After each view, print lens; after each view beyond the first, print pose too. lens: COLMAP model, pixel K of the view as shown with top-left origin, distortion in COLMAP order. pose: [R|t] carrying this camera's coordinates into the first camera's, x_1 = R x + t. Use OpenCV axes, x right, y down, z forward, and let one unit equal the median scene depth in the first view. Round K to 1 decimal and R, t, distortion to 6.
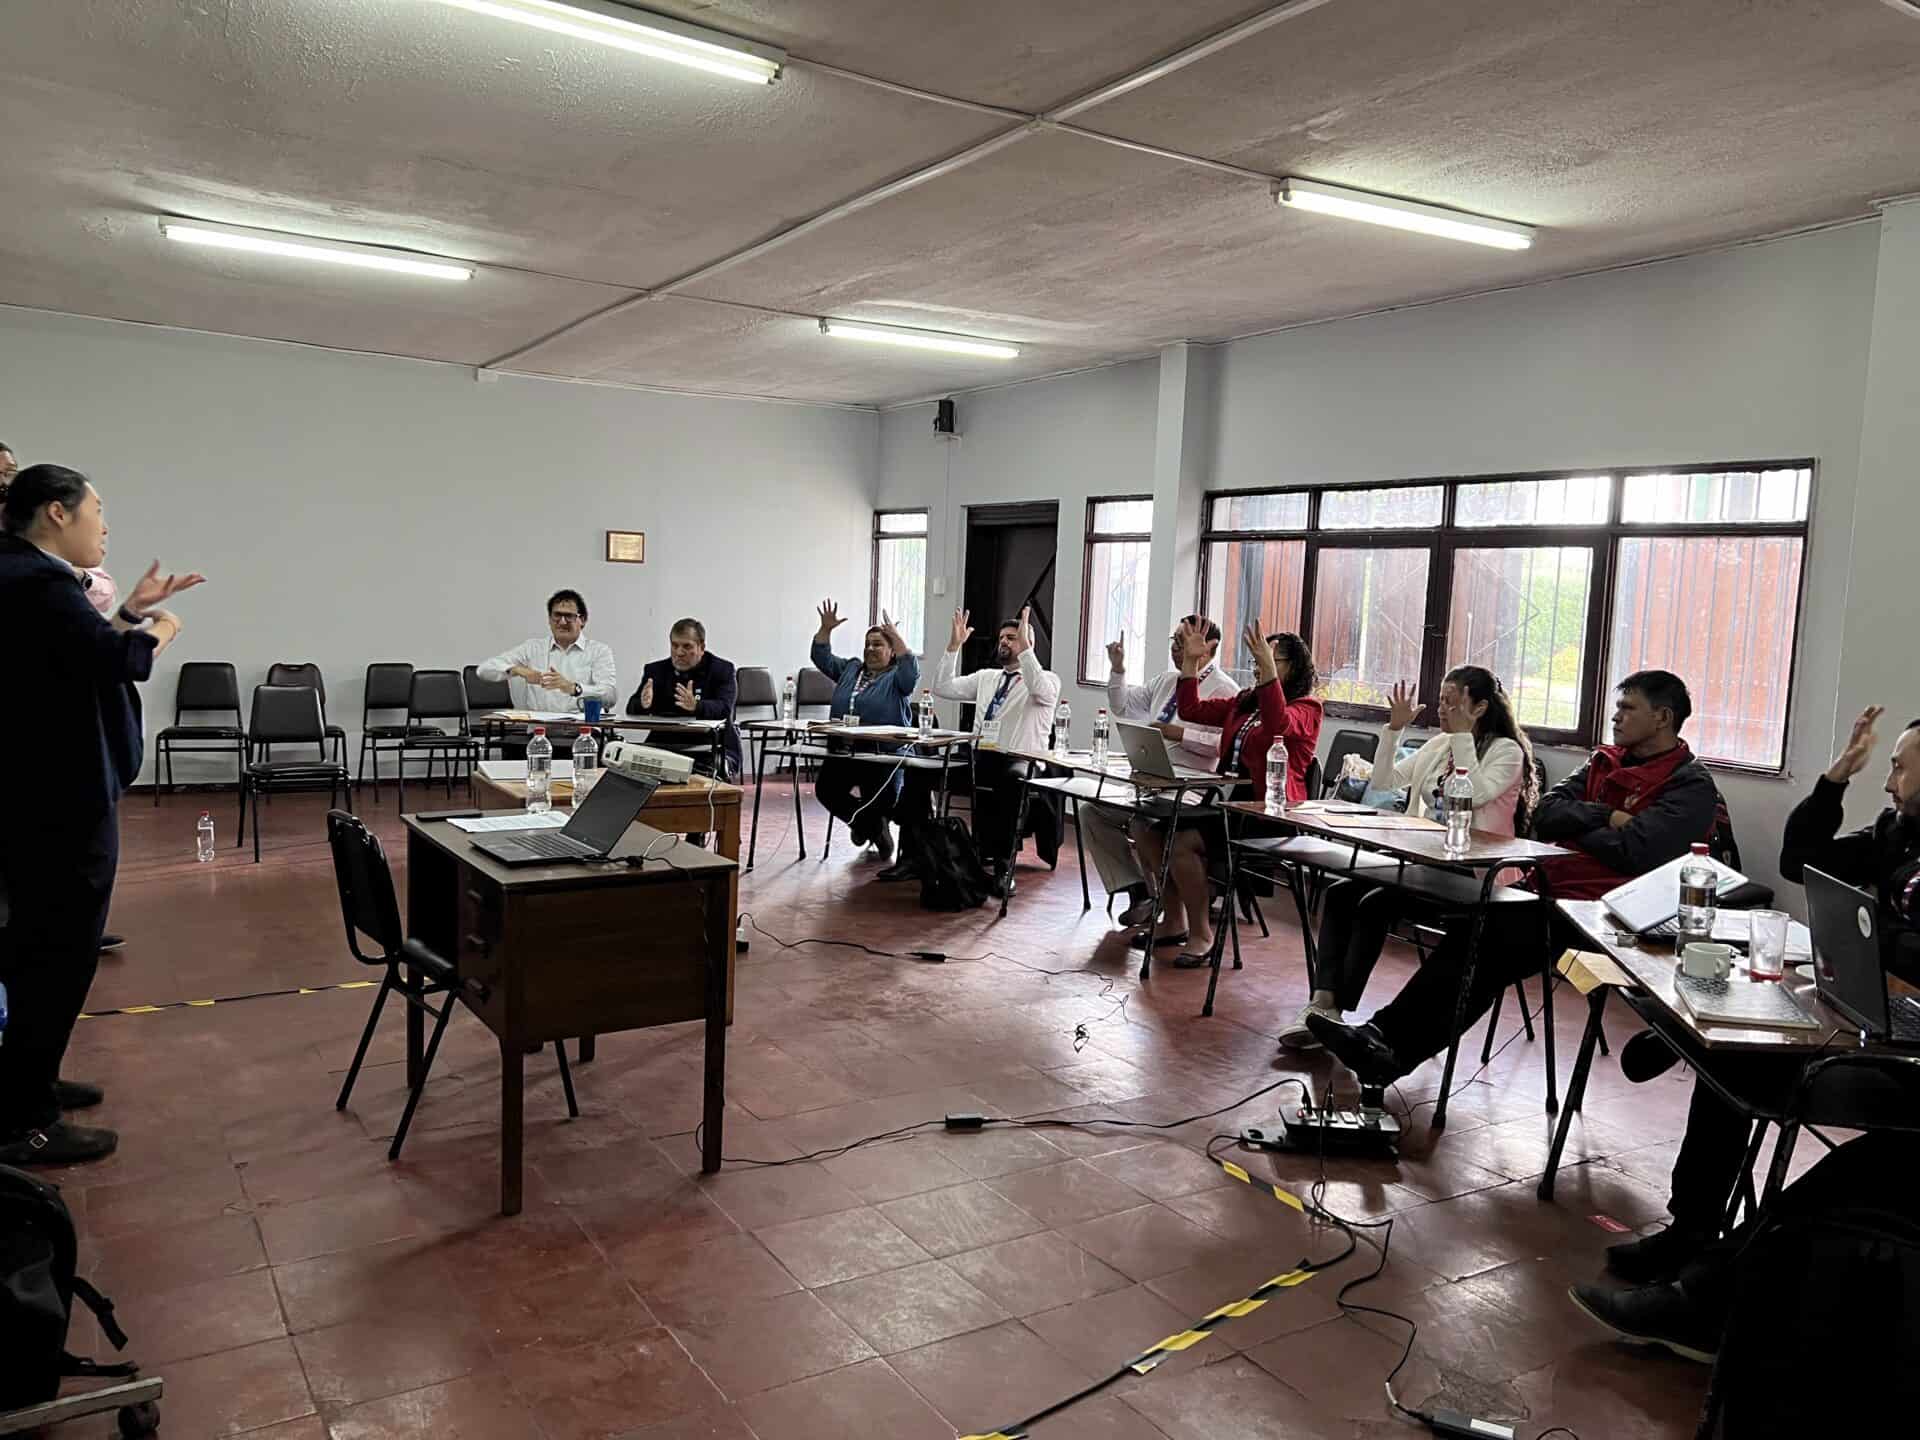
lens RADIAL K [[1471.0, 0, 990.4], [0, 1471.0, 710.7], [0, 0, 1]] dist [0.044183, -0.033177]
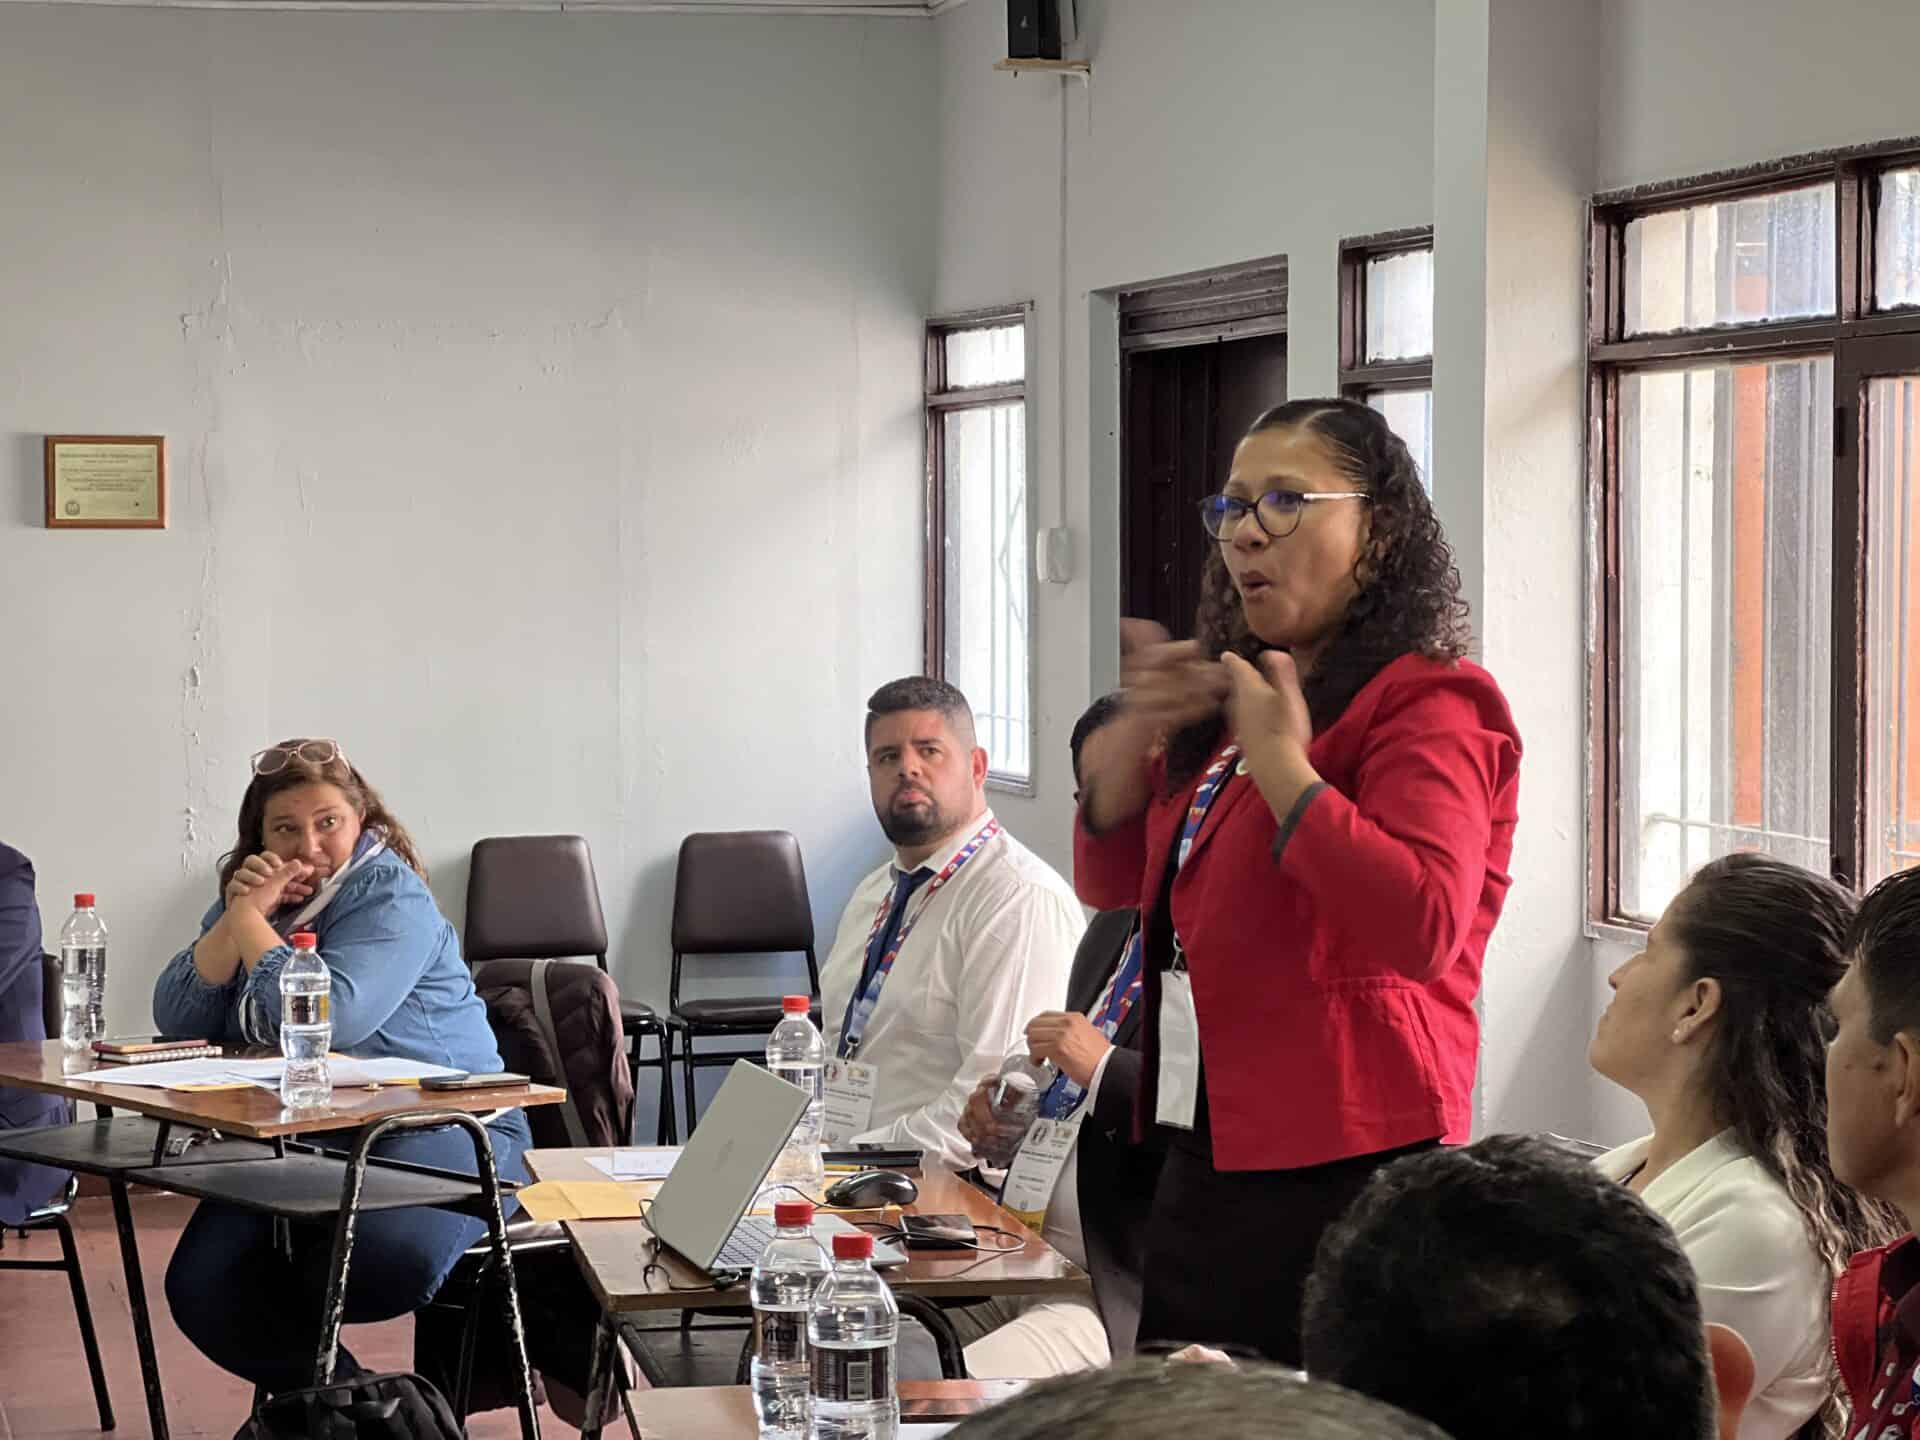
lens RADIAL K [[4312.5, 0, 963.6], [0, 4312.5, 703.6], [0, 0, 1]] dist [0.250836, 0.000000]
pose [[0.958535, -0.035529, -0.282752, 0.286339], [0.022791, 0.998577, -0.048214, -0.013768], [0.284063, 0.039770, 0.957980, 0.171558]]
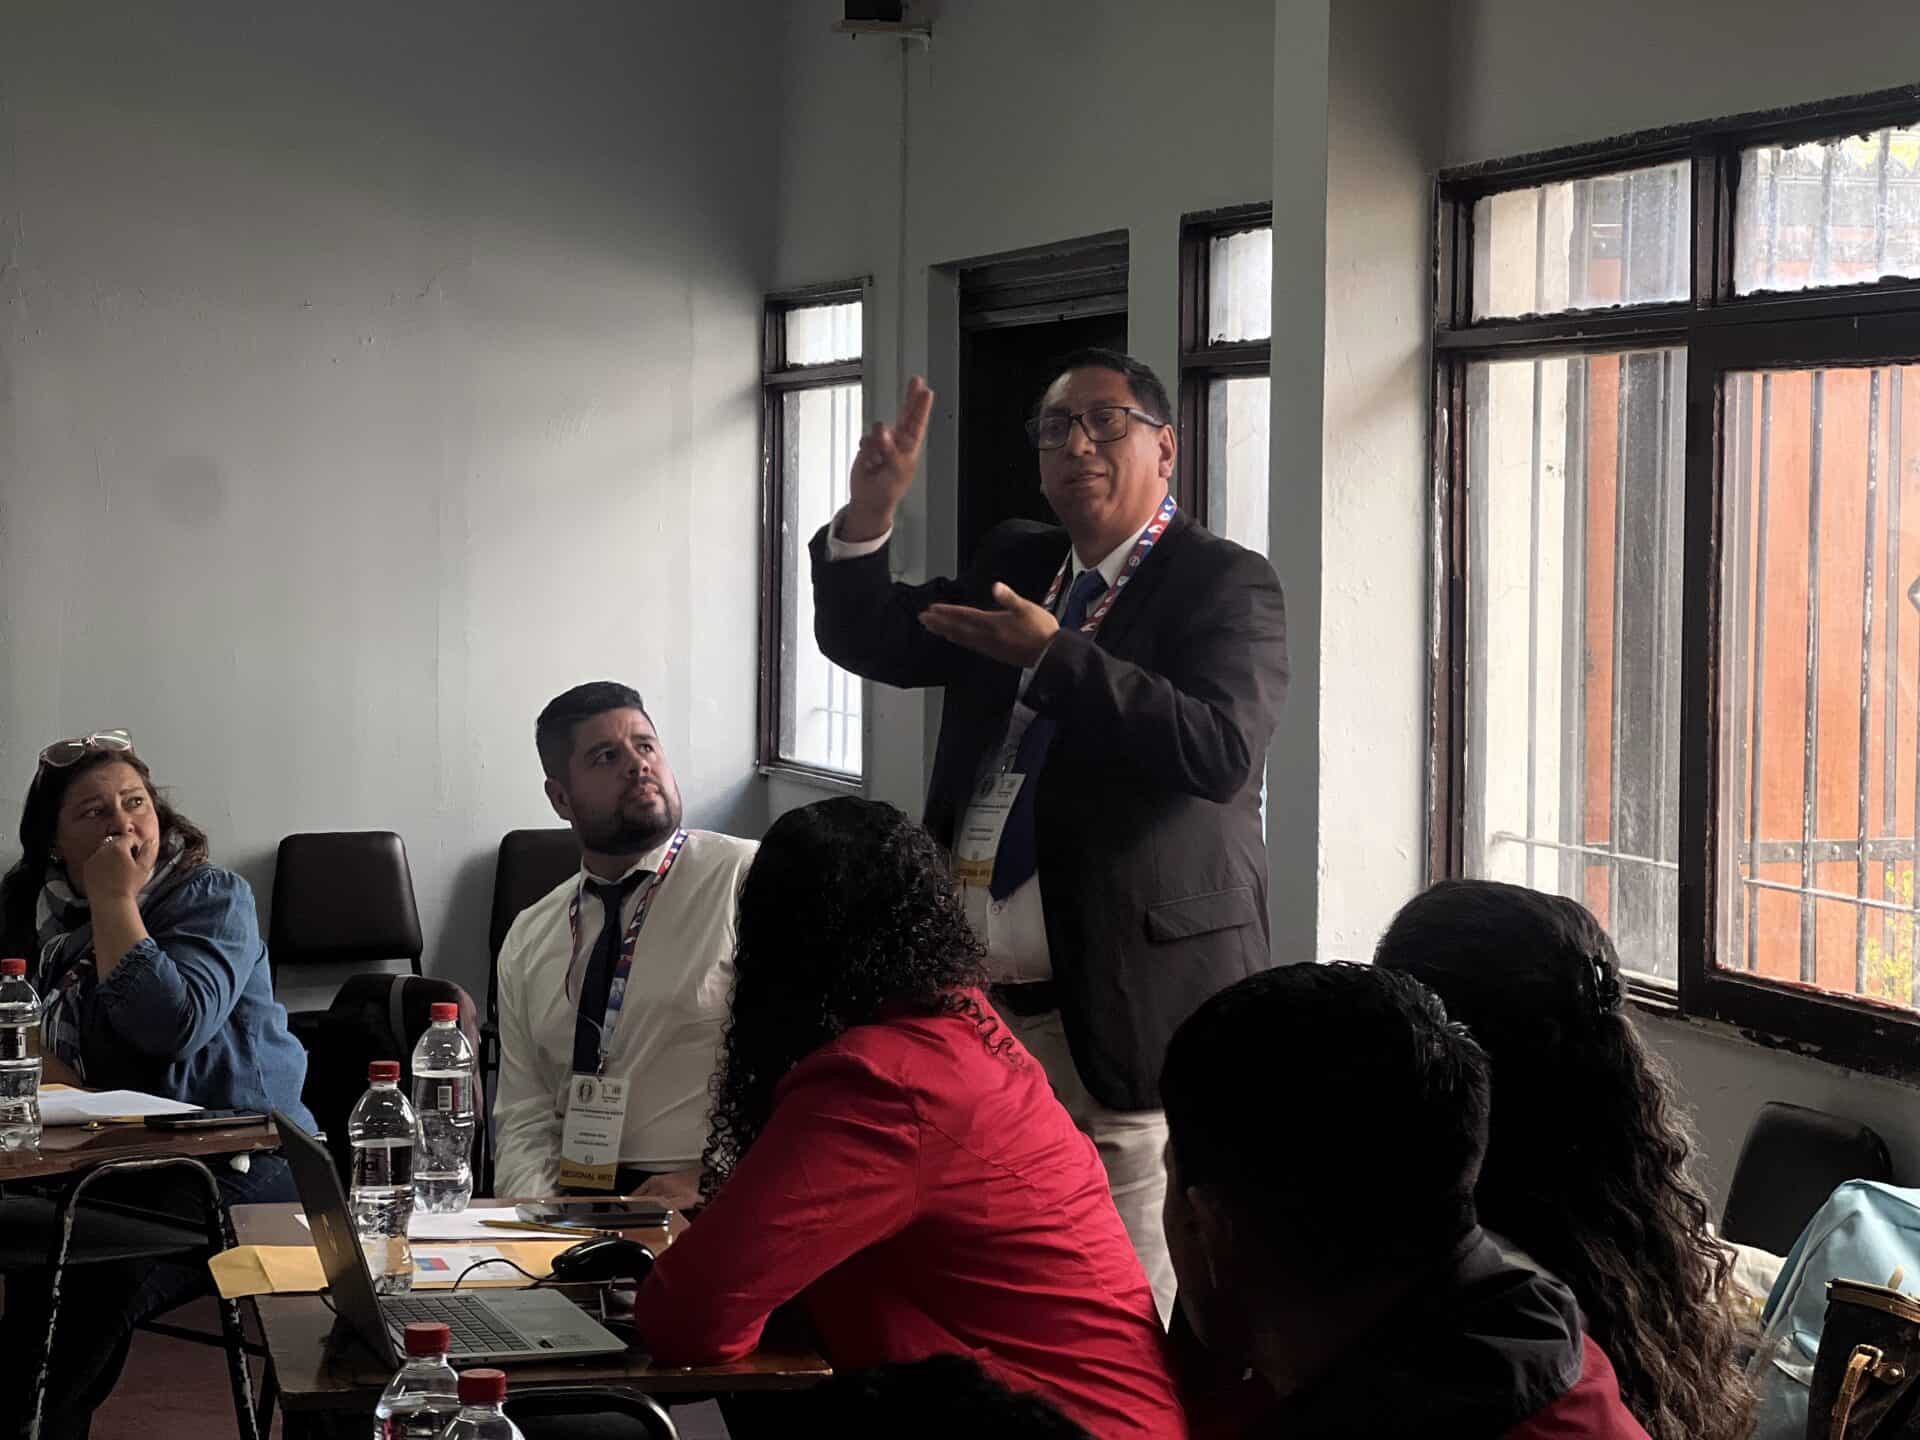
lens RADIAL K [[4312.5, 0, 986.7], [0, 4312.5, 675.8], [0, 0, 1]] dist [0.250836, 0.000000]
pose [[0.966169, -0.026501, -0.256545, 0.288408], [0.014466, 0.998709, -0.048687, -0.022242], [0.257504, 0.043328, 0.965305, 0.240406]]
